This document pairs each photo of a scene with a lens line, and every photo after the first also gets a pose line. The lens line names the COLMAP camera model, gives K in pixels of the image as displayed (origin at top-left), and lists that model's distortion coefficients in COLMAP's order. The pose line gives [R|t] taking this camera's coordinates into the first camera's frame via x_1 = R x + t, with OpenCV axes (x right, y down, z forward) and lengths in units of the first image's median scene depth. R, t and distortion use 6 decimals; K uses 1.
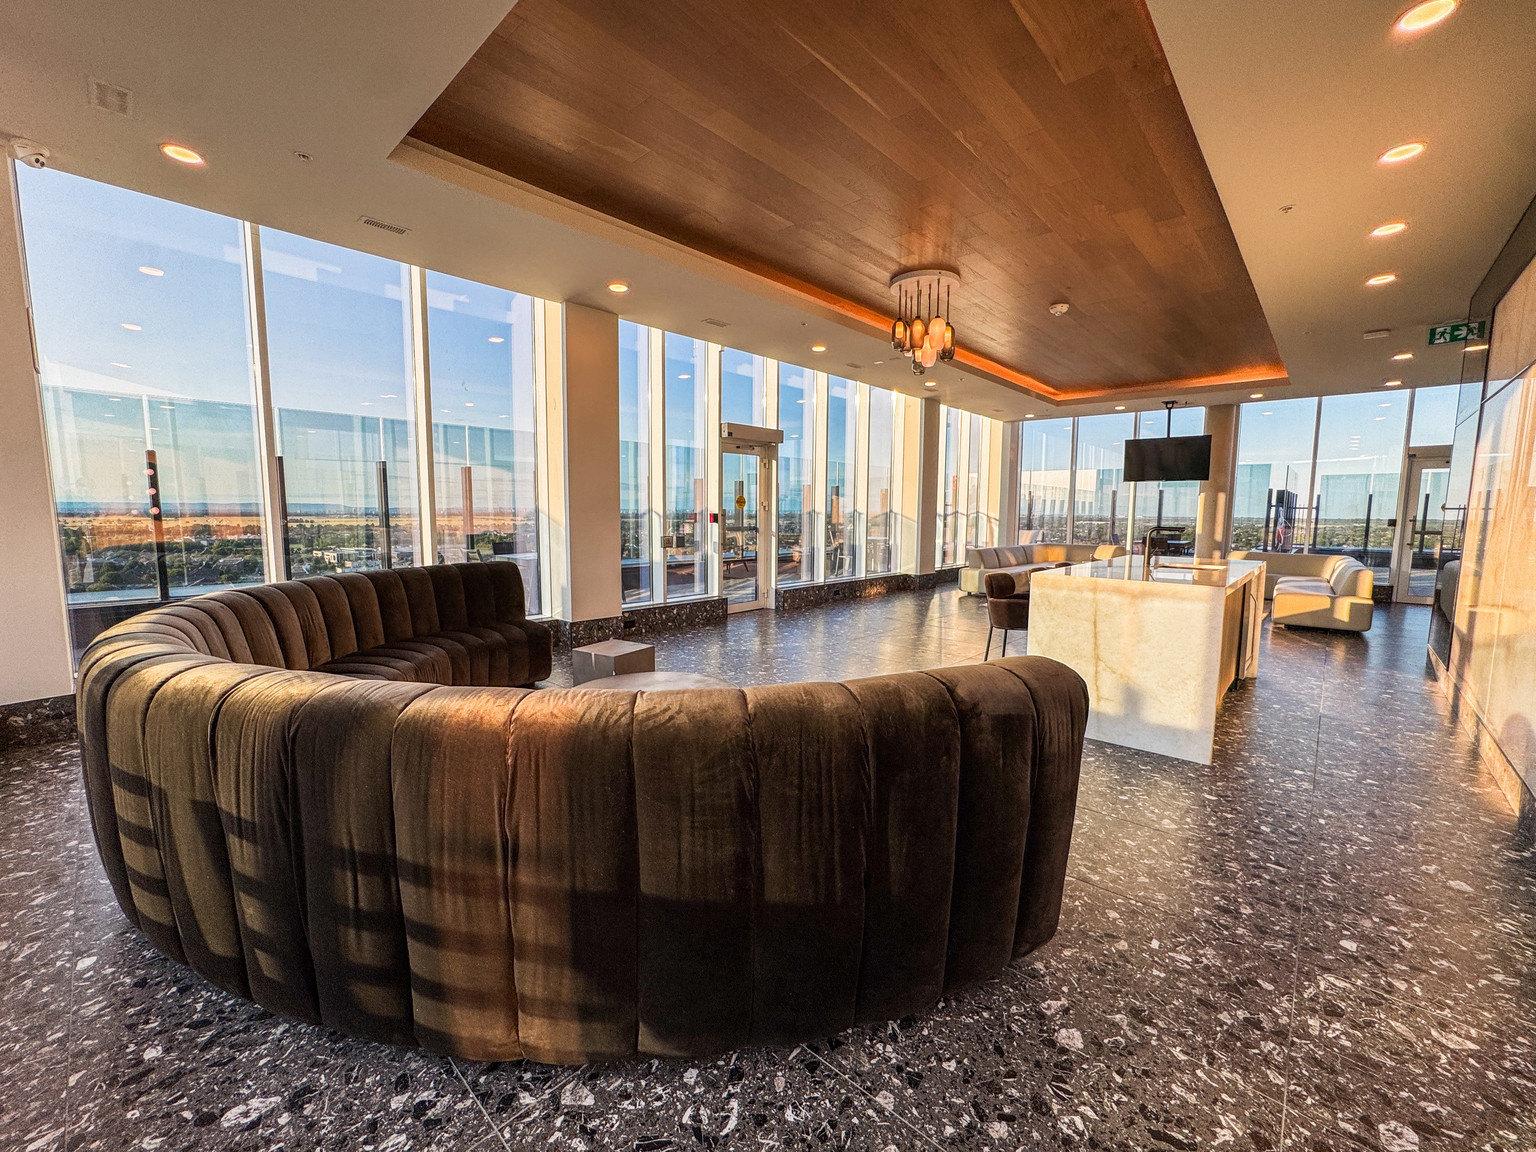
lens RADIAL K [[636.5, 0, 768.0], [0, 636.5, 576.0], [0, 0, 1]] dist [-0.041058, 0.019530]
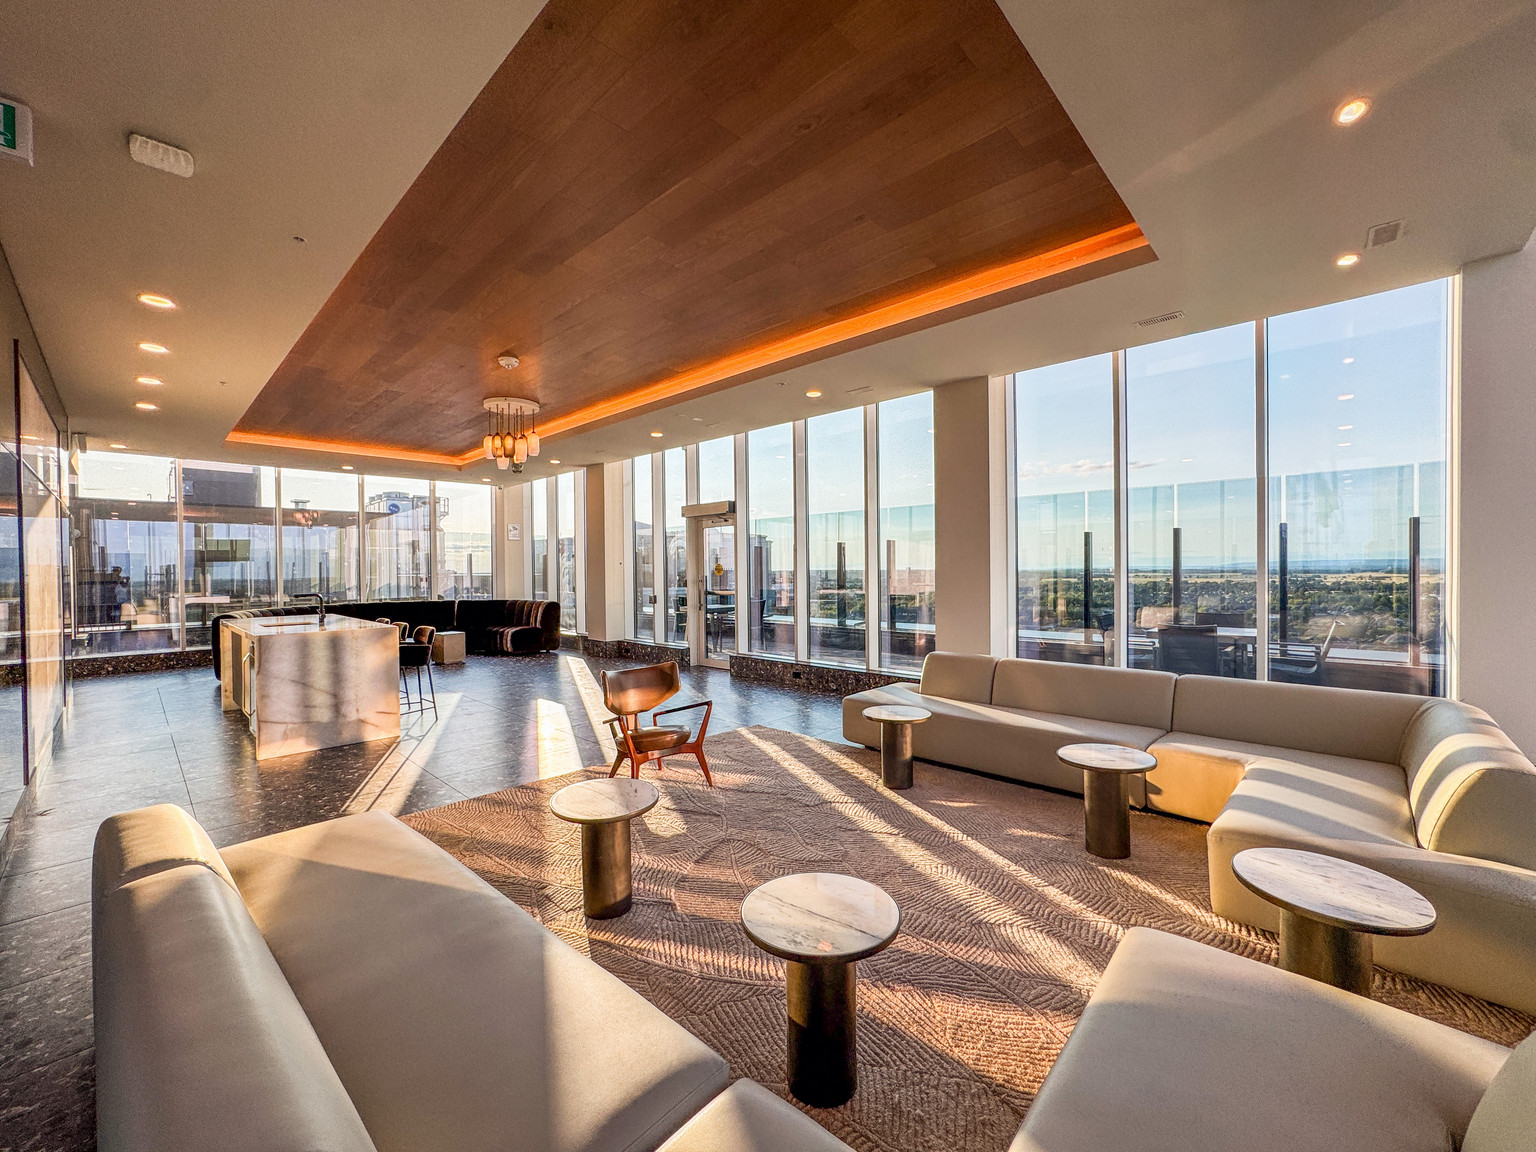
lens RADIAL K [[612.5, 0, 762.7], [0, 612.5, 553.4], [0, 0, 1]] dist [0.000929, 0.000059]
pose [[-0.028870, -0.041372, -0.998727, 1.068523], [-0.087957, 0.995373, -0.038691, -0.109166], [0.995706, 0.086728, -0.032376, 1.127078]]
